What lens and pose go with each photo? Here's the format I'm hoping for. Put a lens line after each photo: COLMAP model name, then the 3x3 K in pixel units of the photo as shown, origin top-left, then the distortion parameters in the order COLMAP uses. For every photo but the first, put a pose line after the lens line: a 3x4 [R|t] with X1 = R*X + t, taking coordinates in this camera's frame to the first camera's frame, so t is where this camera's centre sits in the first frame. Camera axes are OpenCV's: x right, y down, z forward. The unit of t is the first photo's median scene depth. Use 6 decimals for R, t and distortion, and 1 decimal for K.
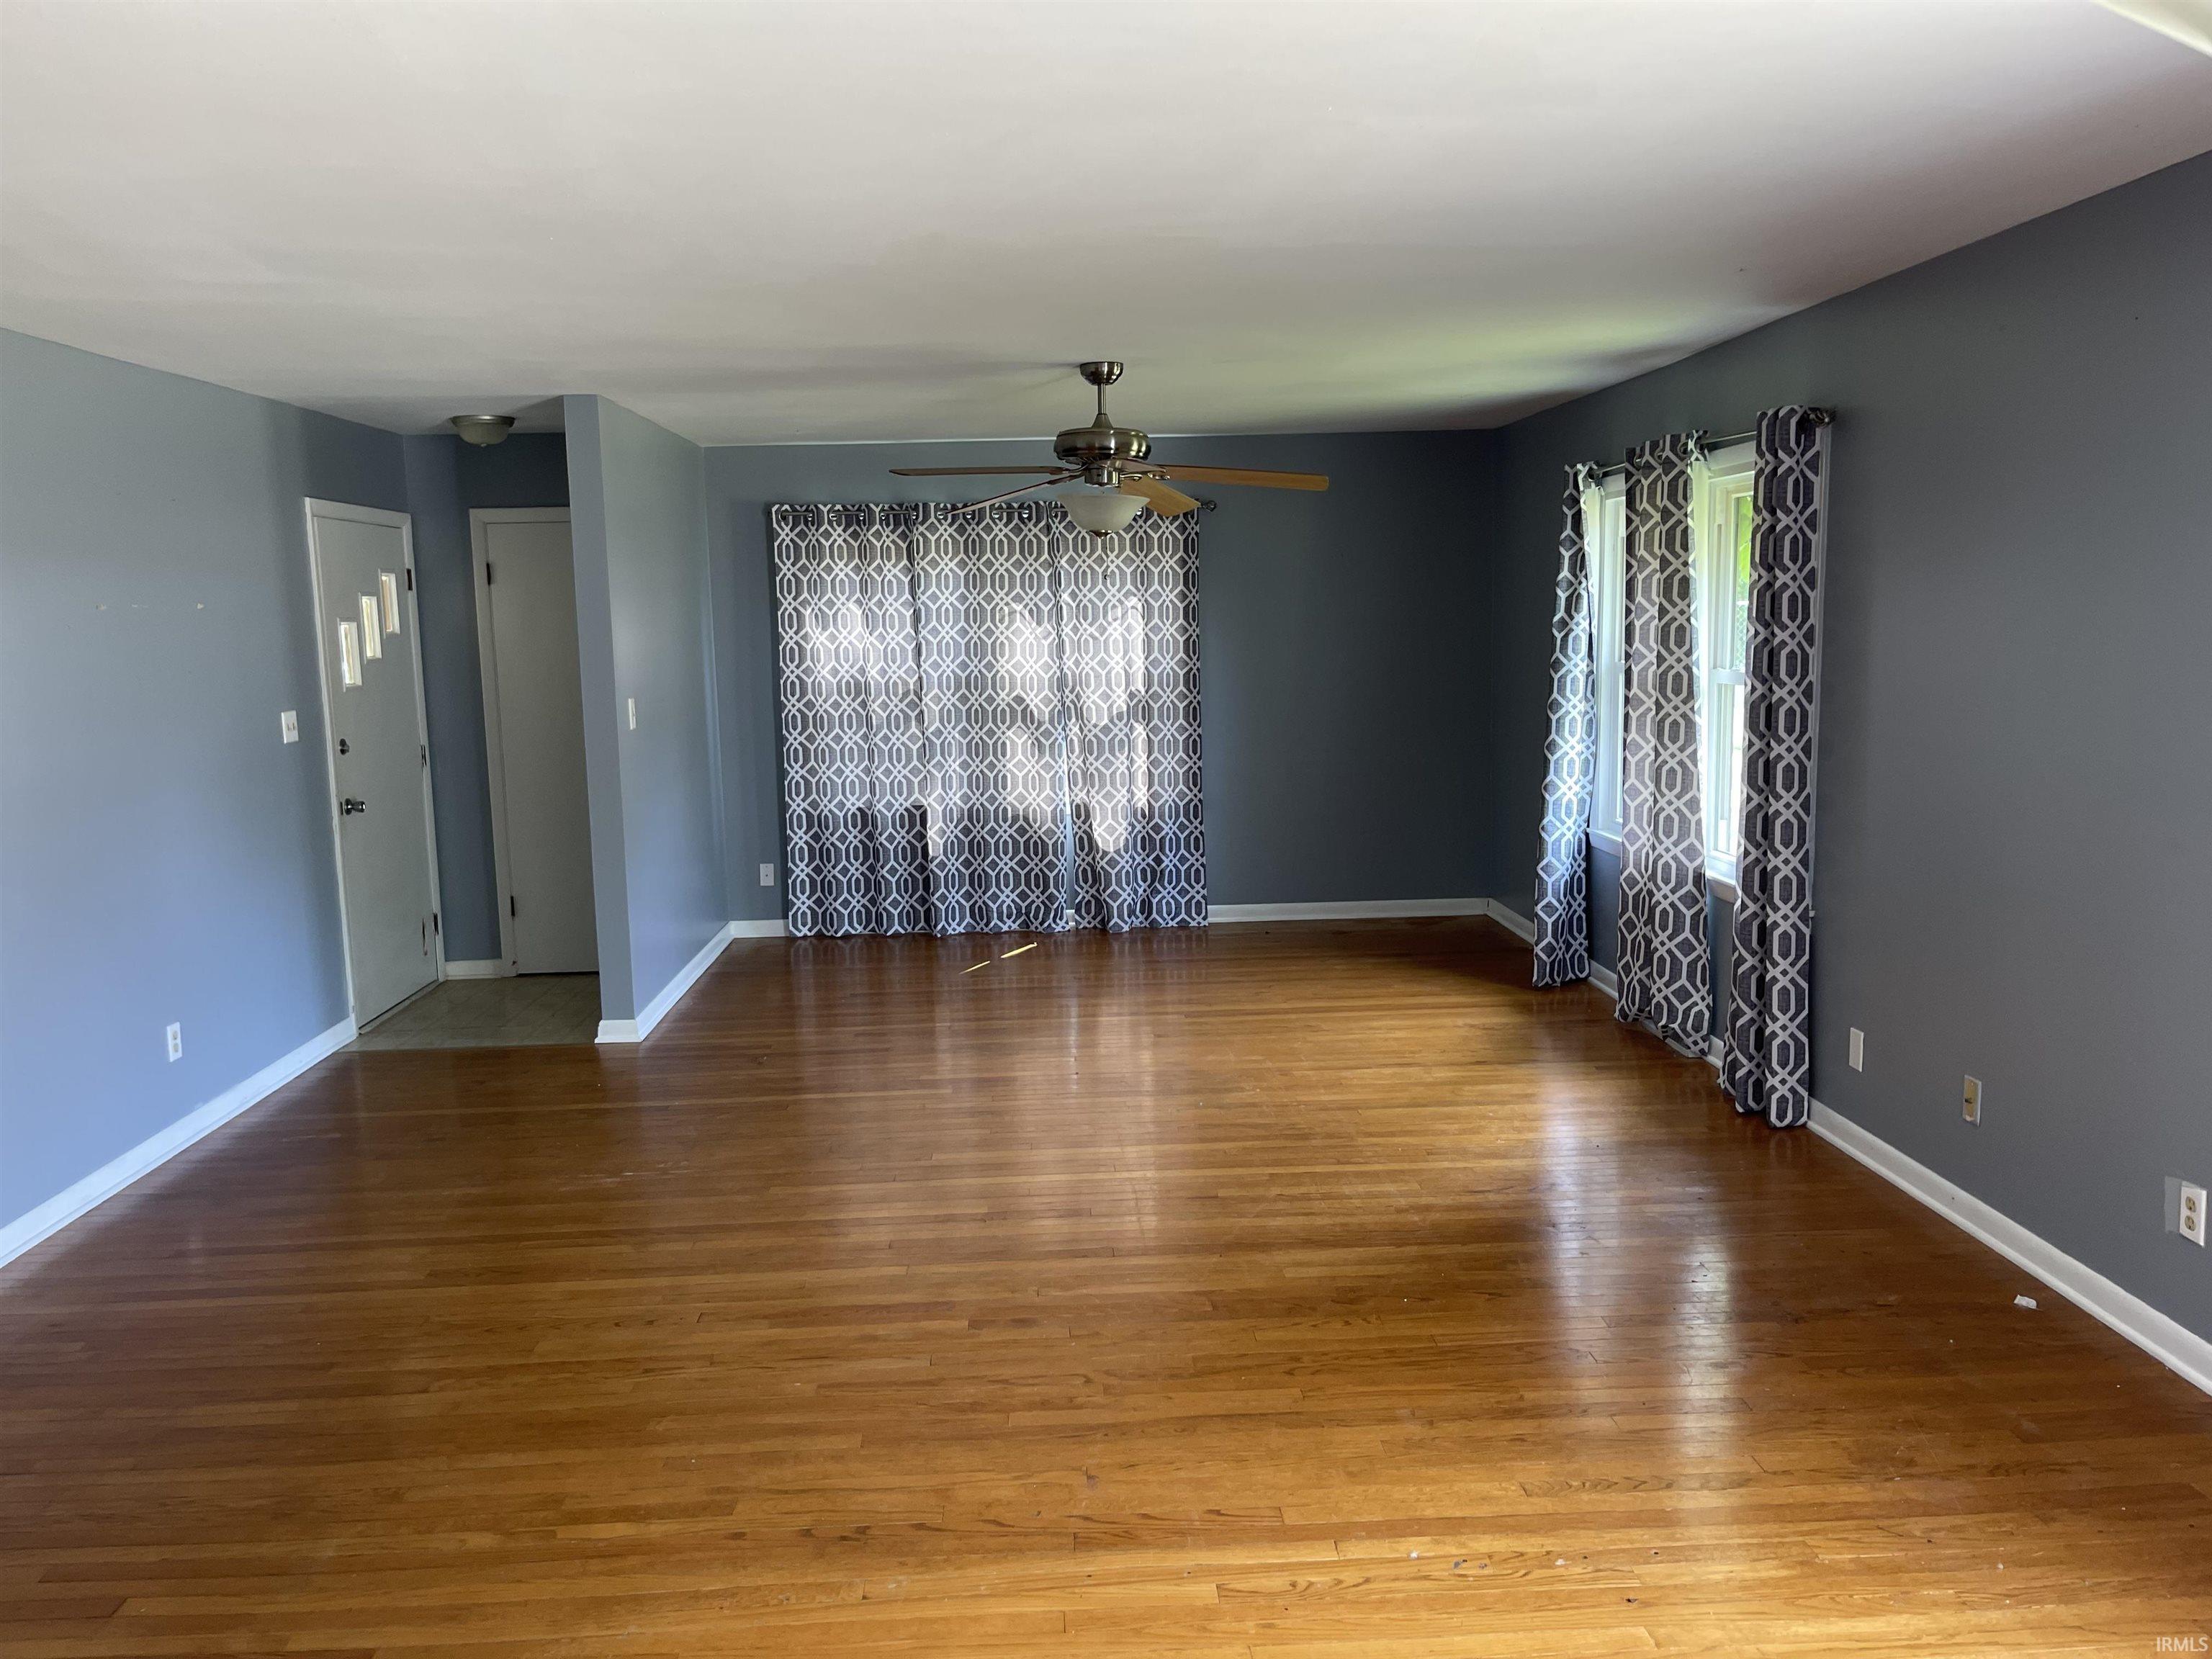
lens RADIAL K [[1673.0, 0, 1106.0], [0, 1673.0, 829.5], [0, 0, 1]] dist [-0.001411, -0.001470]
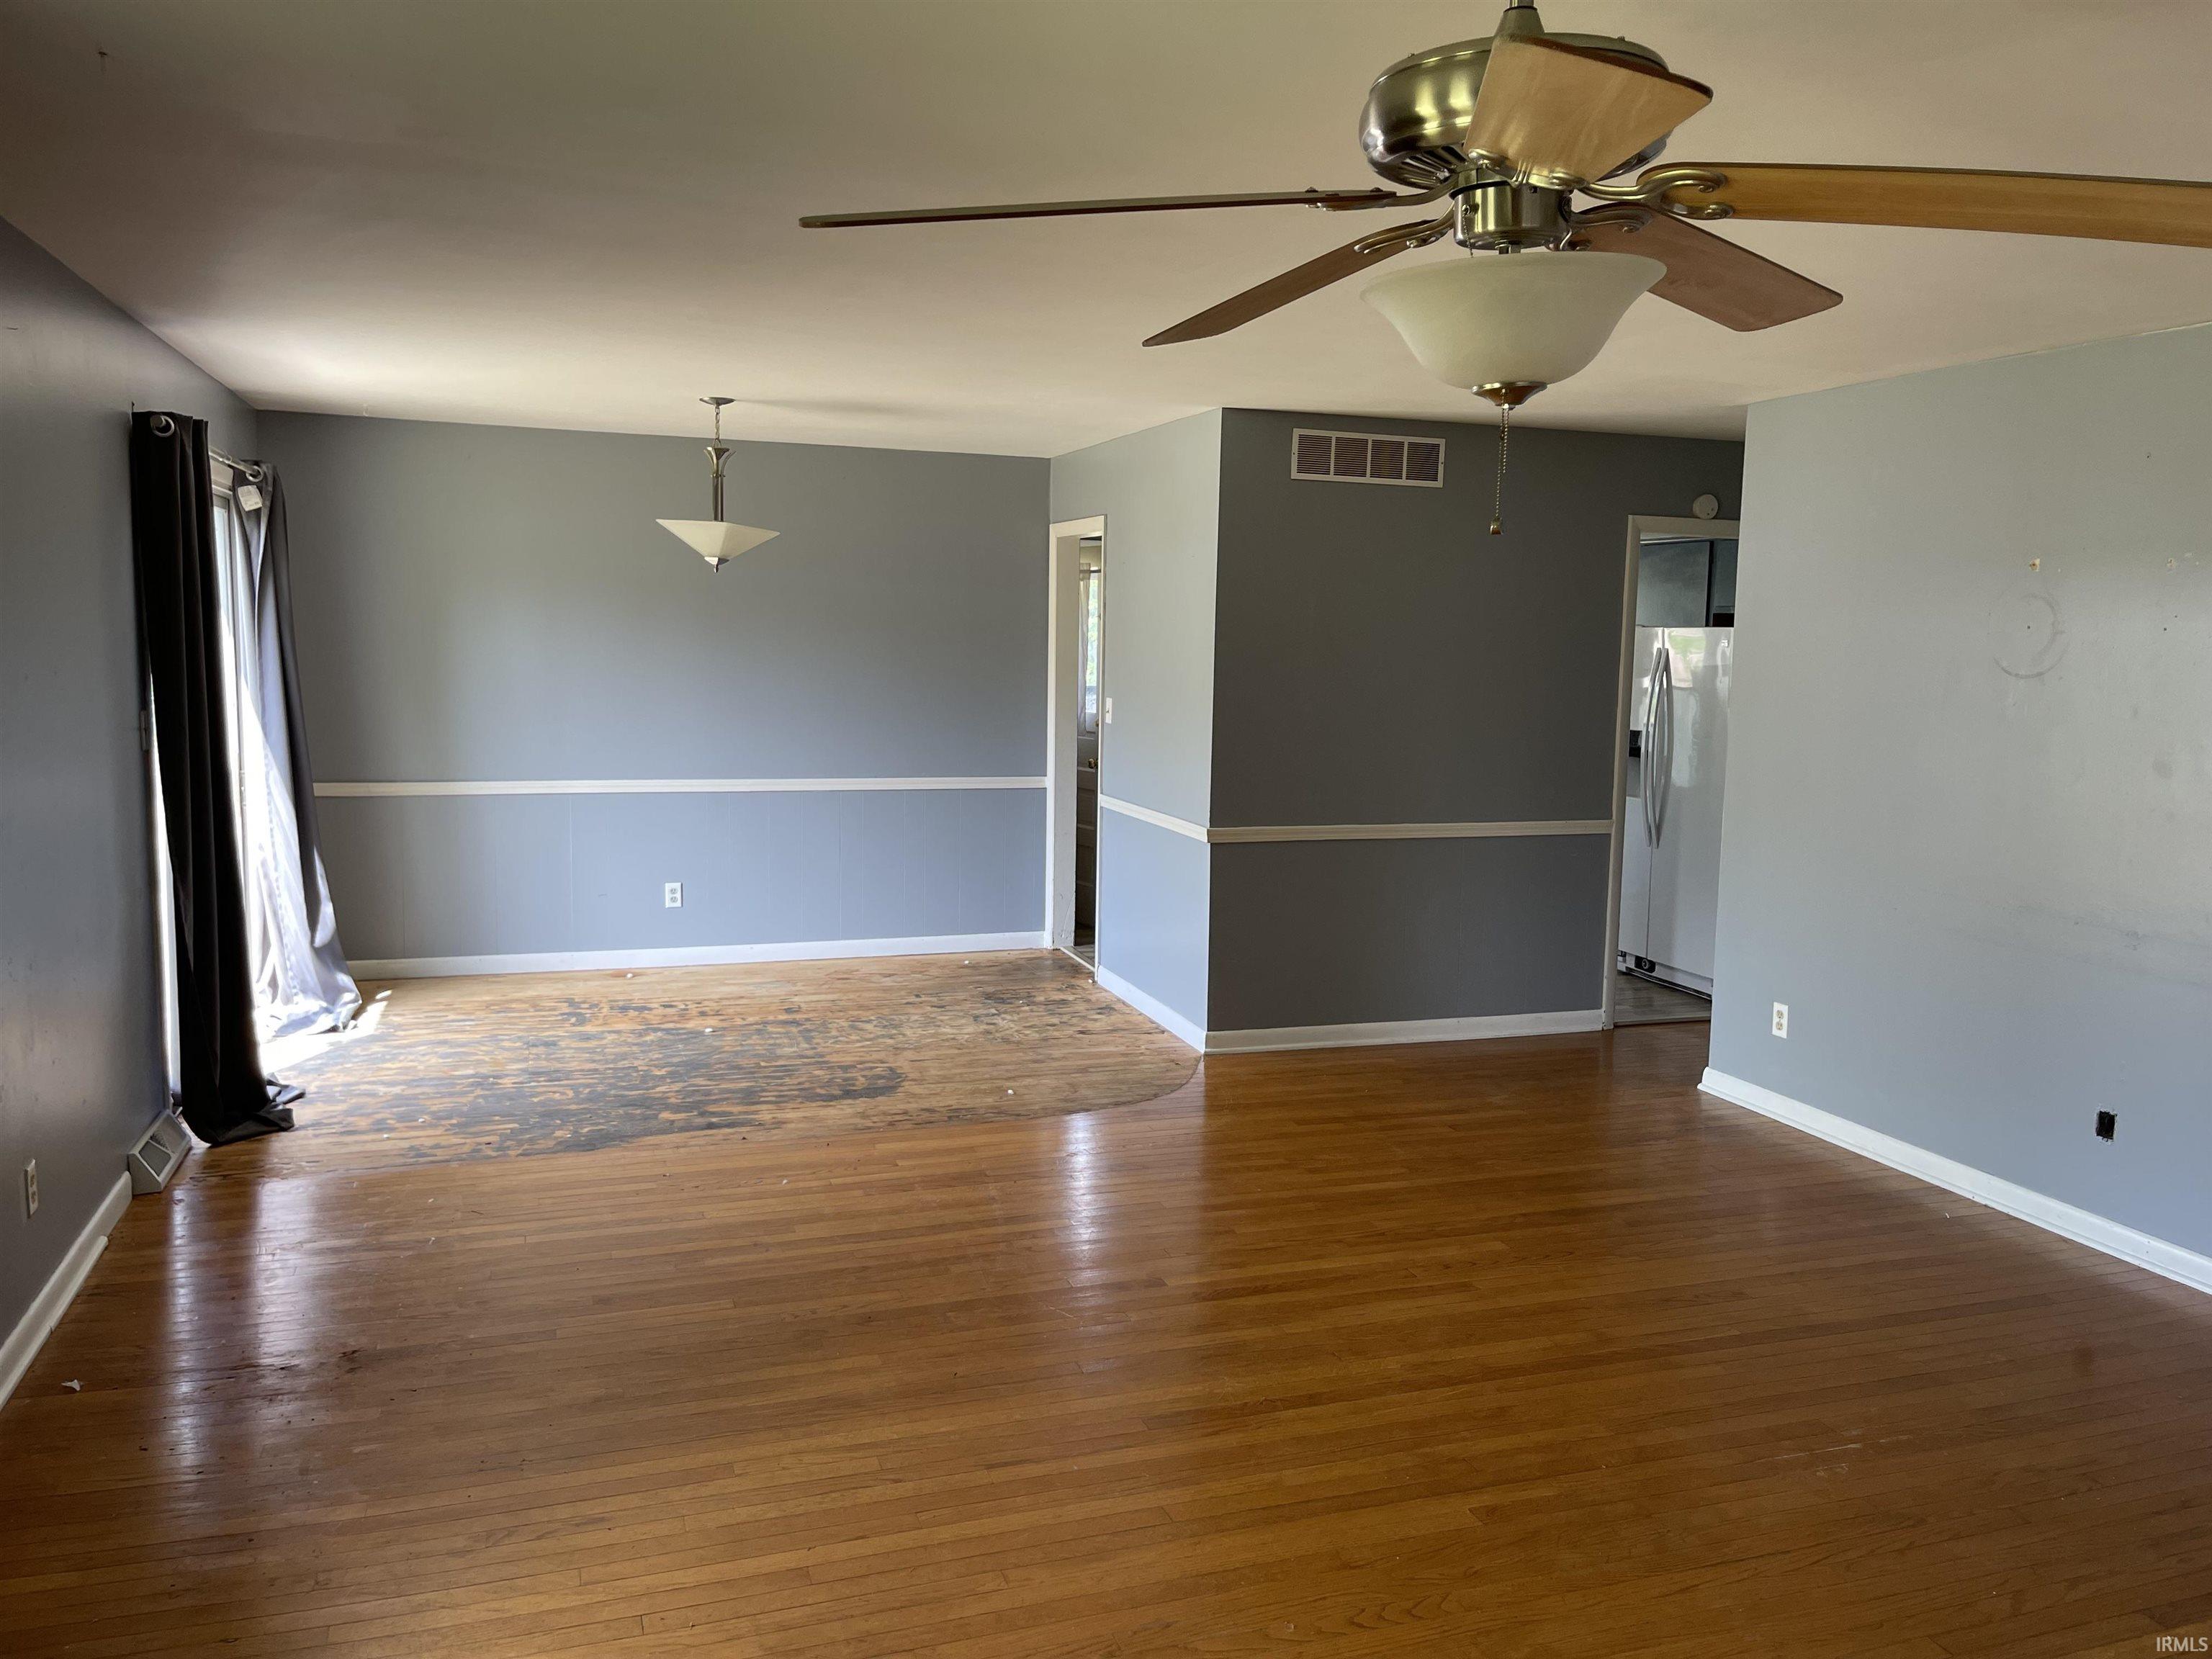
lens RADIAL K [[1673.0, 0, 1106.0], [0, 1673.0, 829.5], [0, 0, 1]] dist [-0.001411, -0.001470]
pose [[-0.961697, 0.035761, -0.271773, 0.266382], [-0.034384, 0.967885, 0.249029, -0.286585], [0.271950, 0.248835, -0.929583, 2.152766]]
